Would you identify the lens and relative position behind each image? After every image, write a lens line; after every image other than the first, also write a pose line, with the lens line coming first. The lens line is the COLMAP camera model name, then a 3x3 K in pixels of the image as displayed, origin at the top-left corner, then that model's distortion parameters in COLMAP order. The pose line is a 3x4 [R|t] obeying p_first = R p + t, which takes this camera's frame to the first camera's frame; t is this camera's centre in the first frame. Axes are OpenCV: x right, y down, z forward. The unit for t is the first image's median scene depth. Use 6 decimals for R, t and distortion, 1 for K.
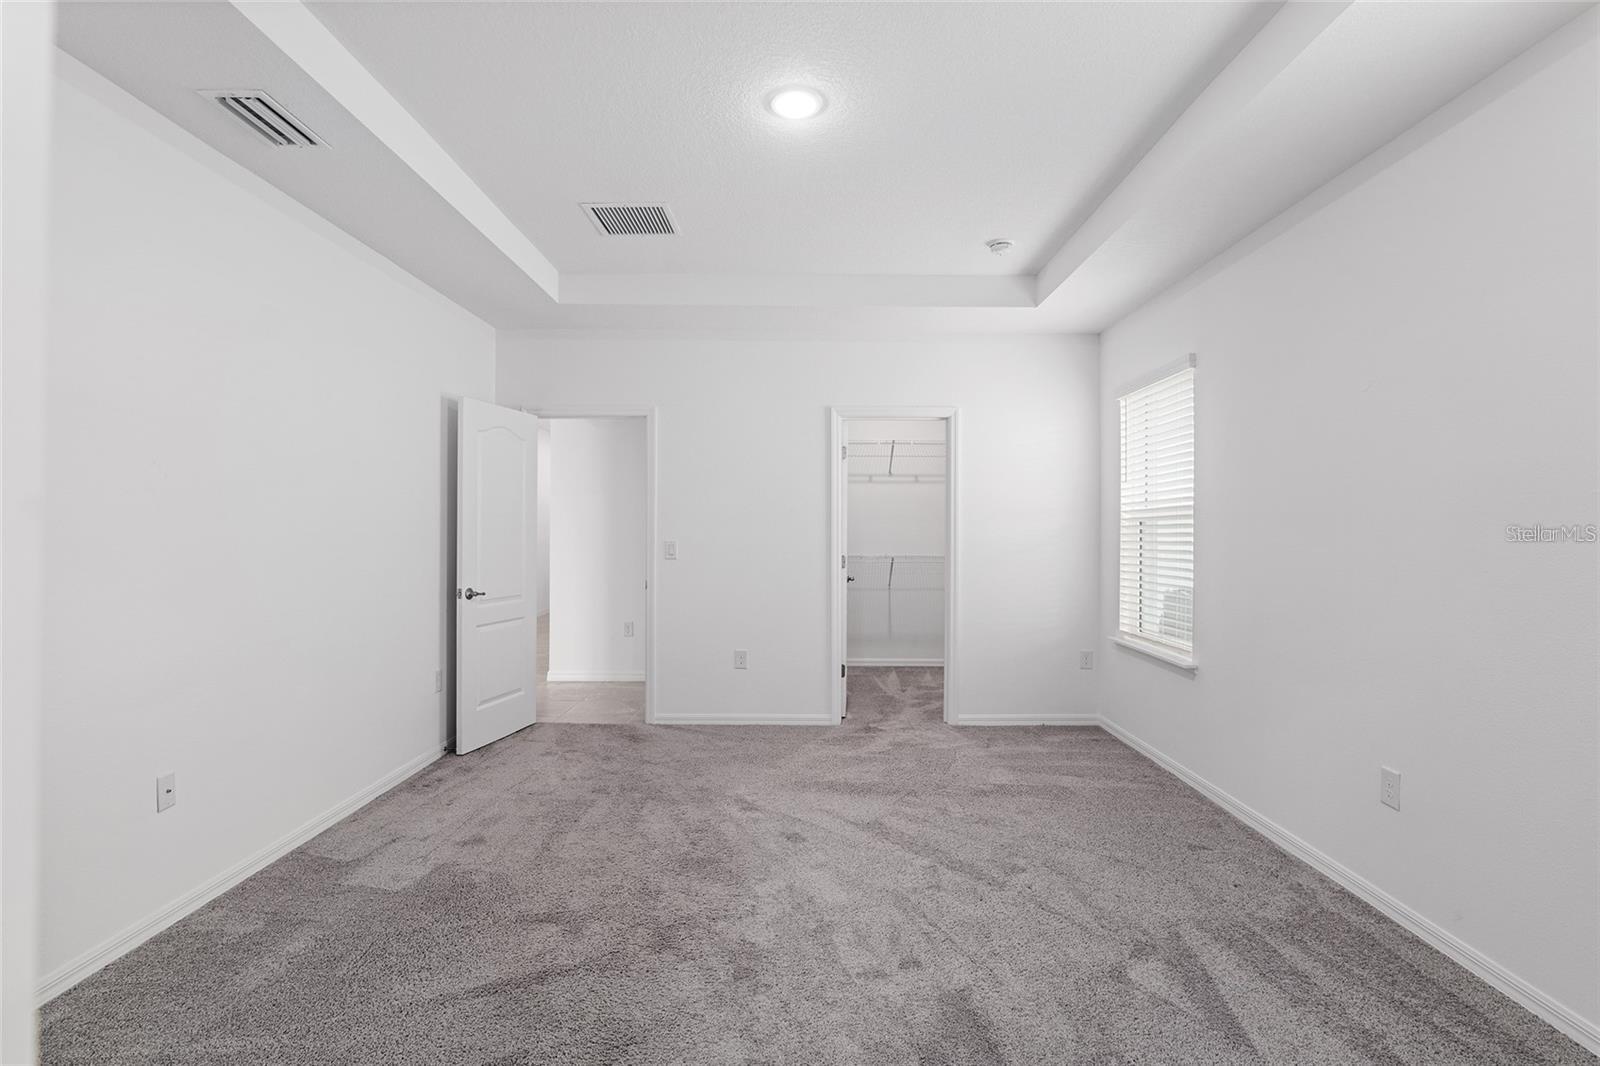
lens RADIAL K [[781.6, 0, 800.0], [0, 781.6, 533.0], [0, 0, 1]] dist [-0.005610, -0.000449]
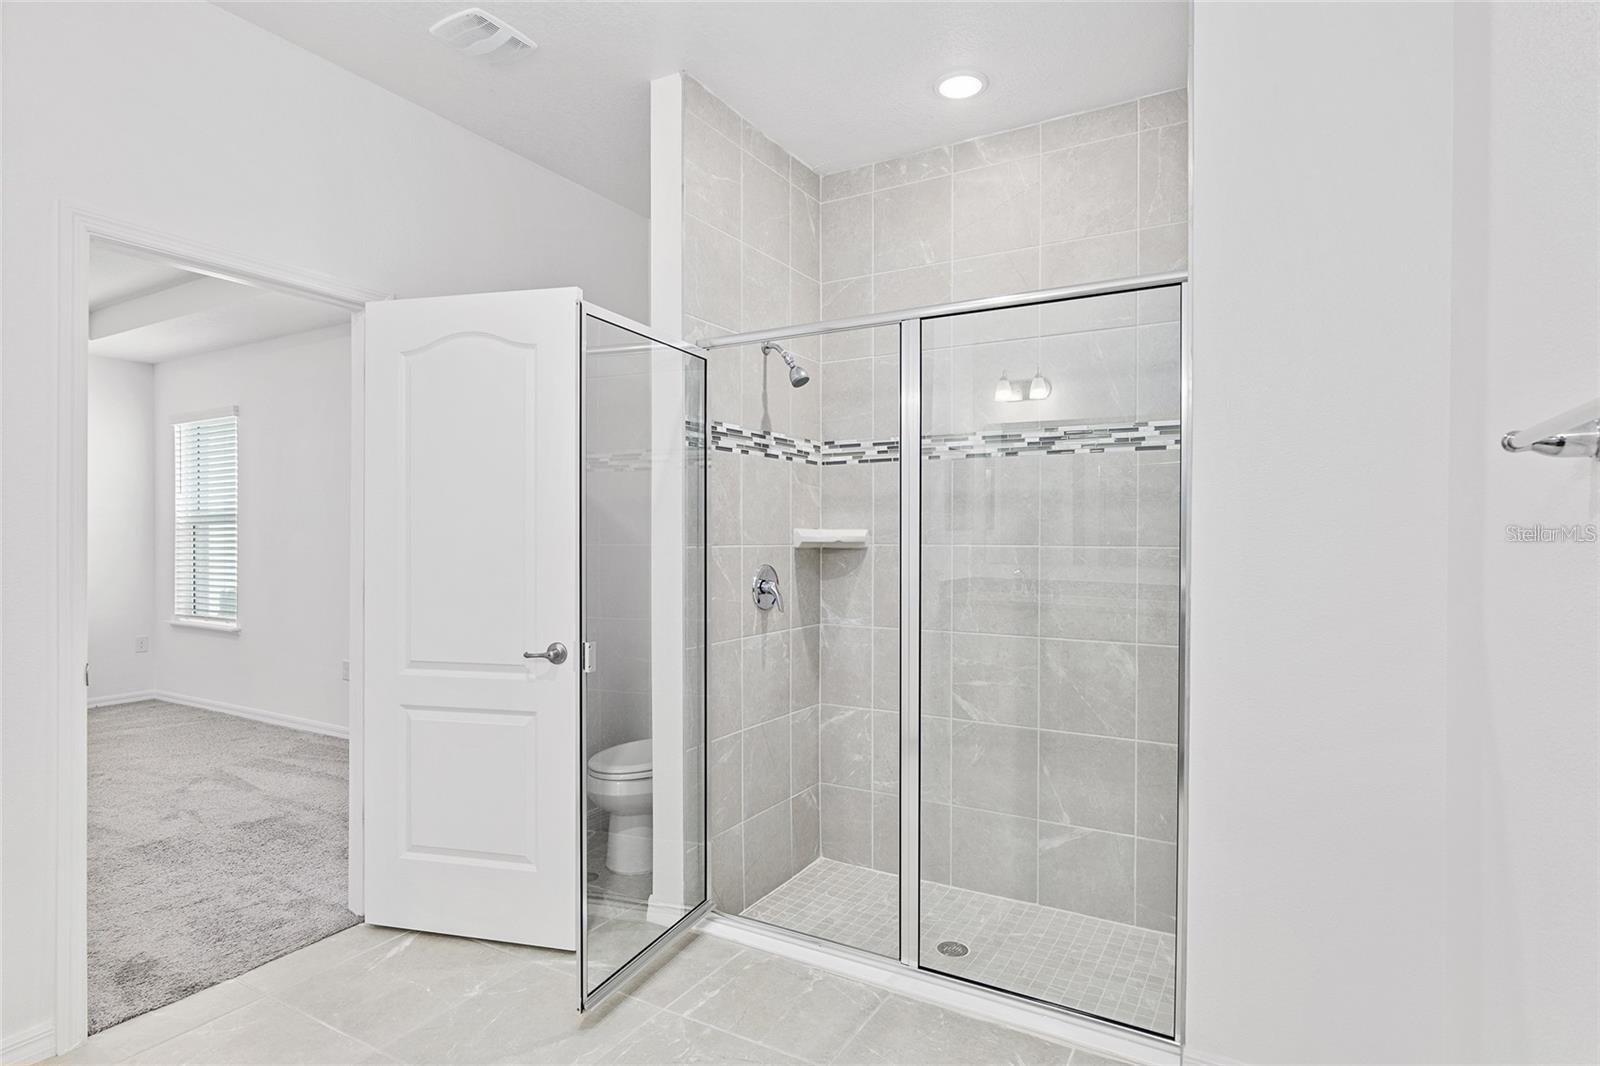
lens RADIAL K [[836.8, 0, 805.9], [0, 836.8, 532.6], [0, 0, 1]] dist [0.002791, 0.000991]
pose [[0.502940, -0.001378, 0.864320, -0.237619], [0.003894, 0.999992, -0.000671, 0.001639], [-0.864313, 0.003703, 0.502941, -0.537687]]
